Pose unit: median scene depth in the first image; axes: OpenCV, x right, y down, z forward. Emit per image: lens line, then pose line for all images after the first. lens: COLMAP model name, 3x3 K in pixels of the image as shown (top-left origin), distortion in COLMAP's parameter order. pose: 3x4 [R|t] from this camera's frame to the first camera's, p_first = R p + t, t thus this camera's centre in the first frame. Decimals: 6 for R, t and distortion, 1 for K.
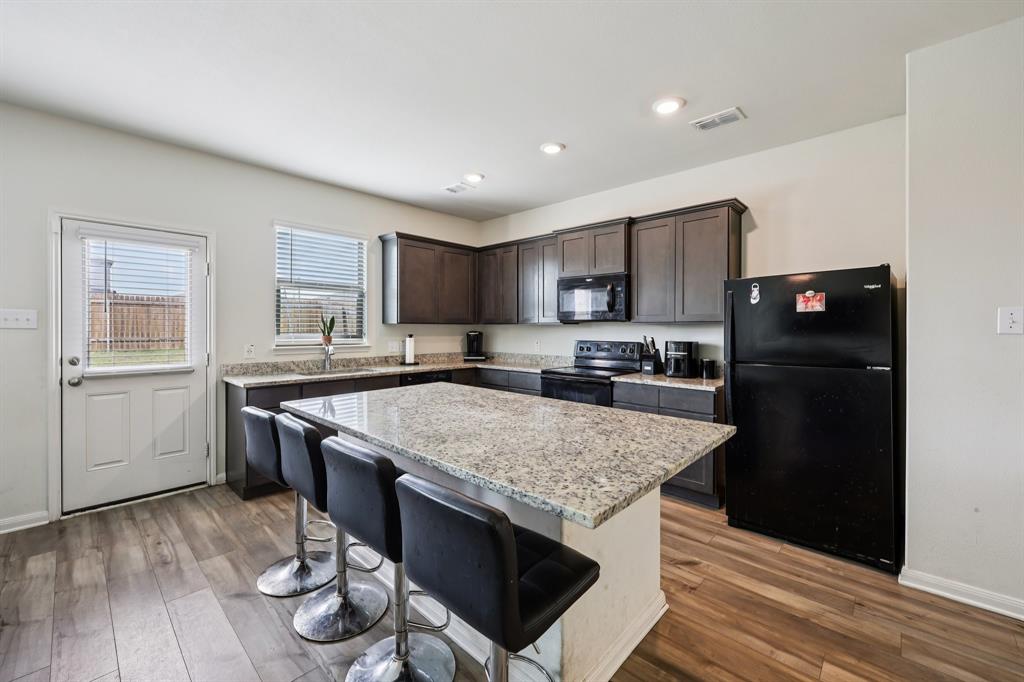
lens RADIAL K [[416.7, 0, 513.3], [0, 416.7, 328.4], [0, 0, 1]] dist [-0.001744, 0.000349]
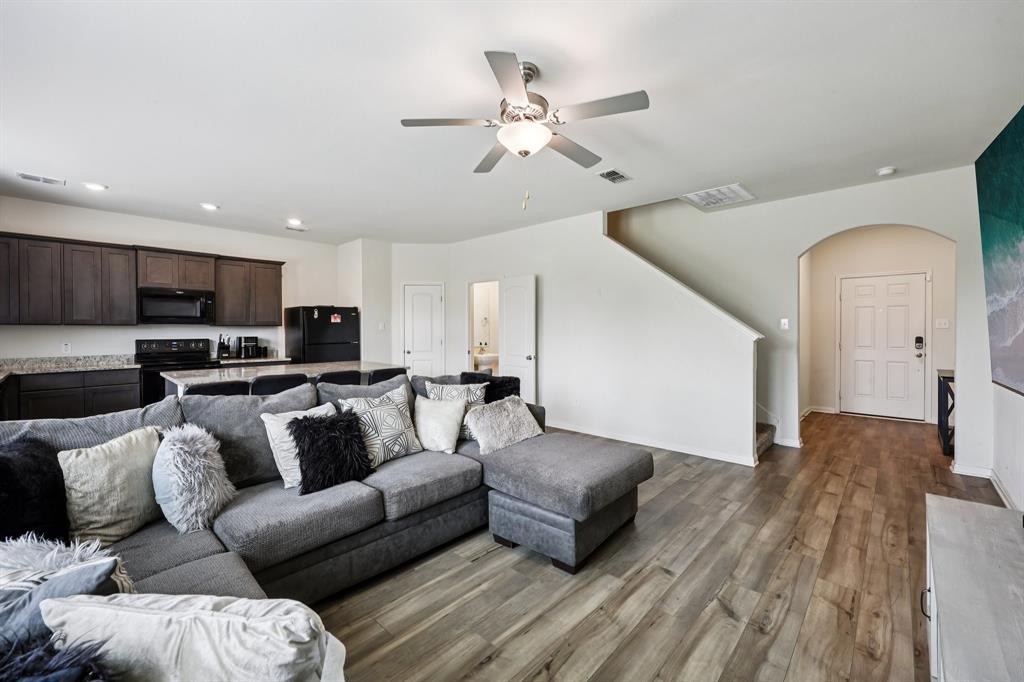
lens RADIAL K [[412.5, 0, 514.0], [0, 412.5, 337.1], [0, 0, 1]] dist [-0.002728, 0.000028]
pose [[-0.005203, -0.022620, 0.999731, -1.265517], [0.001125, 0.999743, 0.022626, -0.004166], [-0.999986, 0.001242, -0.005176, -0.055868]]
